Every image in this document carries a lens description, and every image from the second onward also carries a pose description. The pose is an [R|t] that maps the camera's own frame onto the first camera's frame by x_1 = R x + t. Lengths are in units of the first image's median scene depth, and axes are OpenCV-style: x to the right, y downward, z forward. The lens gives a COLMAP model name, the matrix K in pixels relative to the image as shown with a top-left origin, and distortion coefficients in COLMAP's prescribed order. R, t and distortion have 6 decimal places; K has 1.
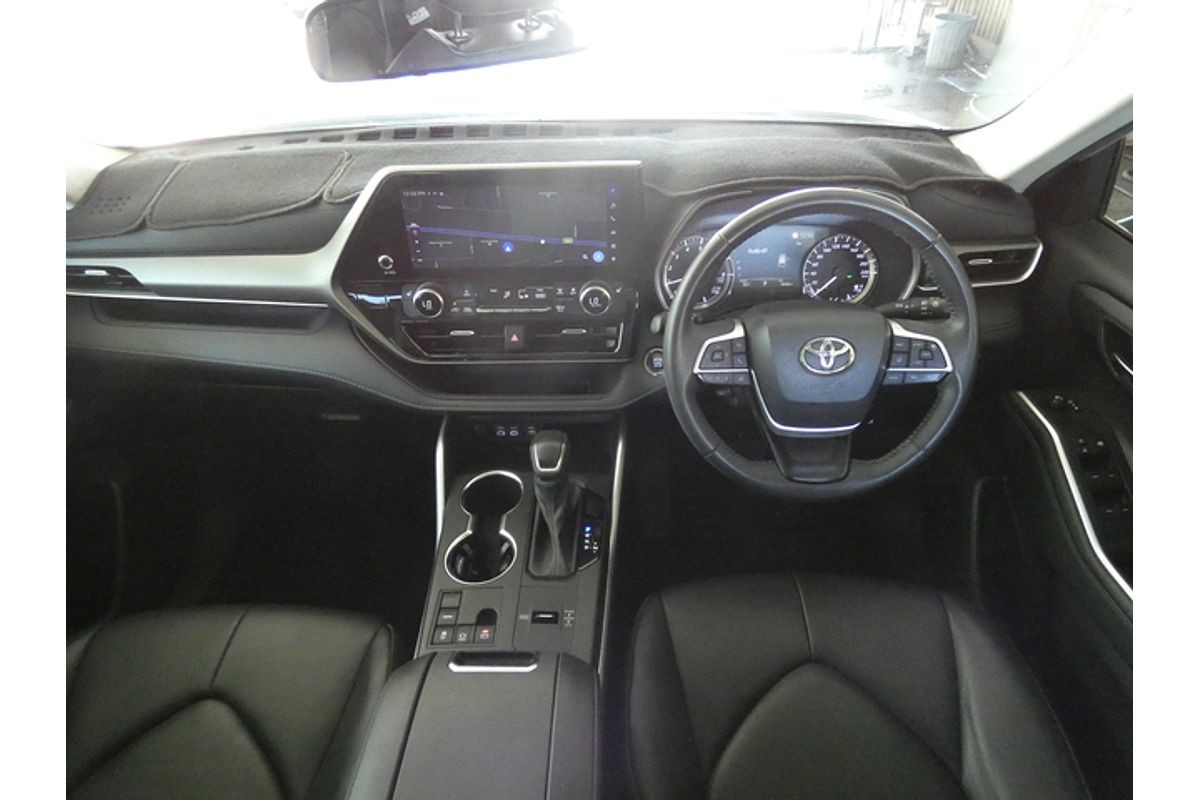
lens RADIAL K [[672.8, 0, 600.0], [0, 672.8, 400.0], [0, 0, 1]] dist [0.001003, 0.000311]
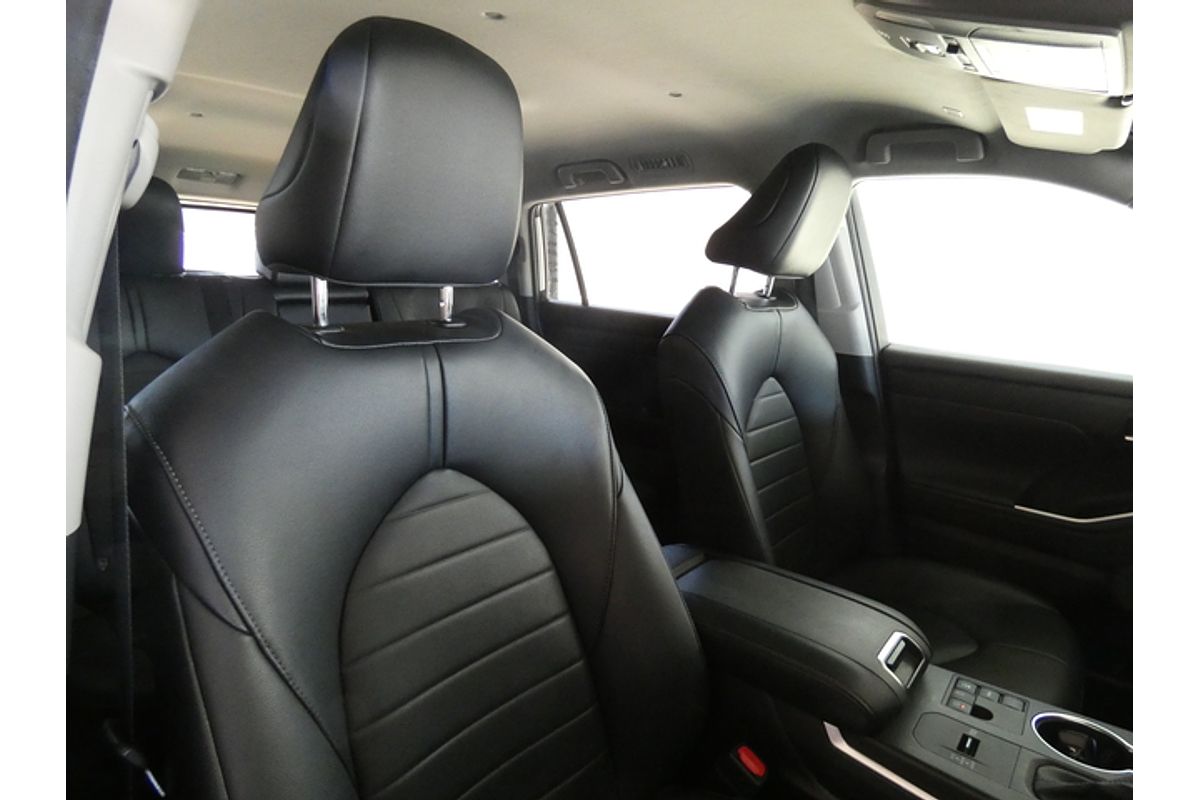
lens RADIAL K [[672.8, 0, 600.0], [0, 672.8, 400.0], [0, 0, 1]] dist [0.001003, 0.000311]
pose [[-0.608677, 0.161939, -0.776716, 0.736377], [-0.496129, 0.686269, 0.531875, -0.195110], [0.619168, 0.709091, -0.337374, 0.600145]]
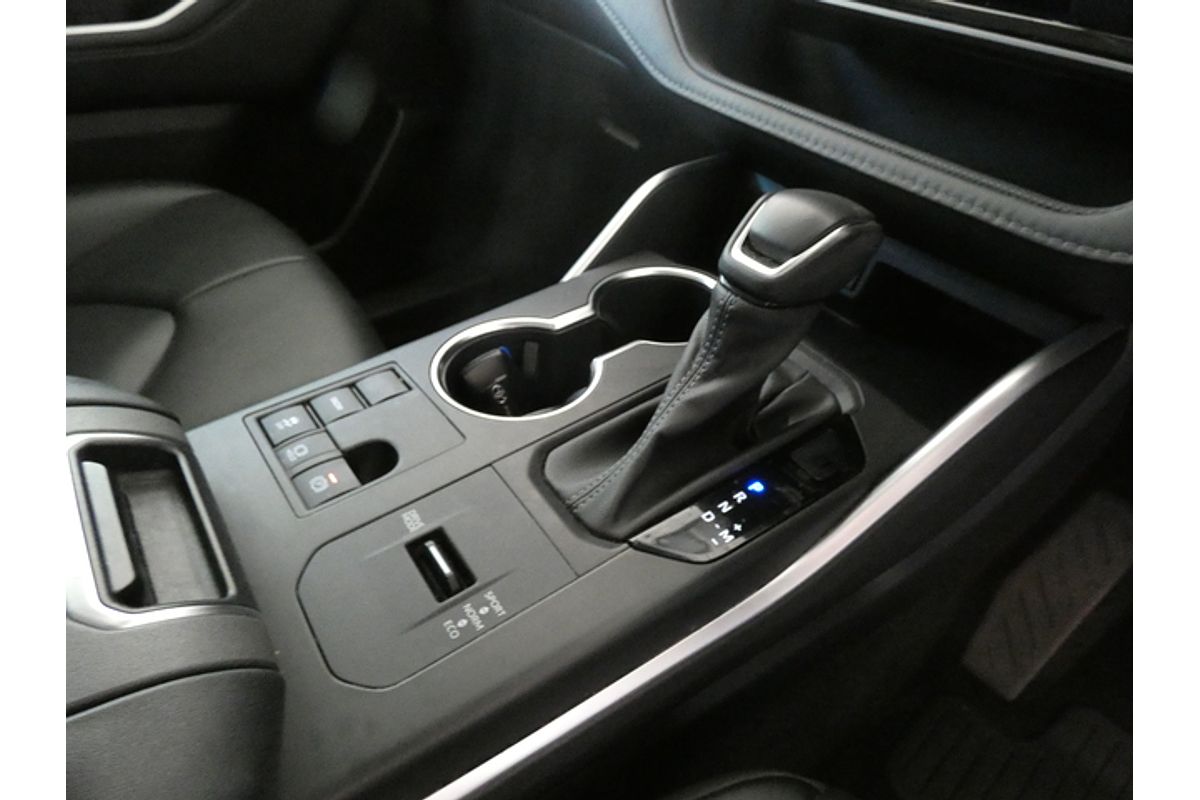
lens RADIAL K [[637.3, 0, 600.0], [0, 637.3, 400.0], [0, 0, 1]] dist [-0.003529, -0.001796]
pose [[0.624602, 0.558784, -0.545557, 0.087270], [-0.525205, 0.817570, 0.236091, 0.122690], [0.577955, 0.139066, 0.804132, 0.690218]]
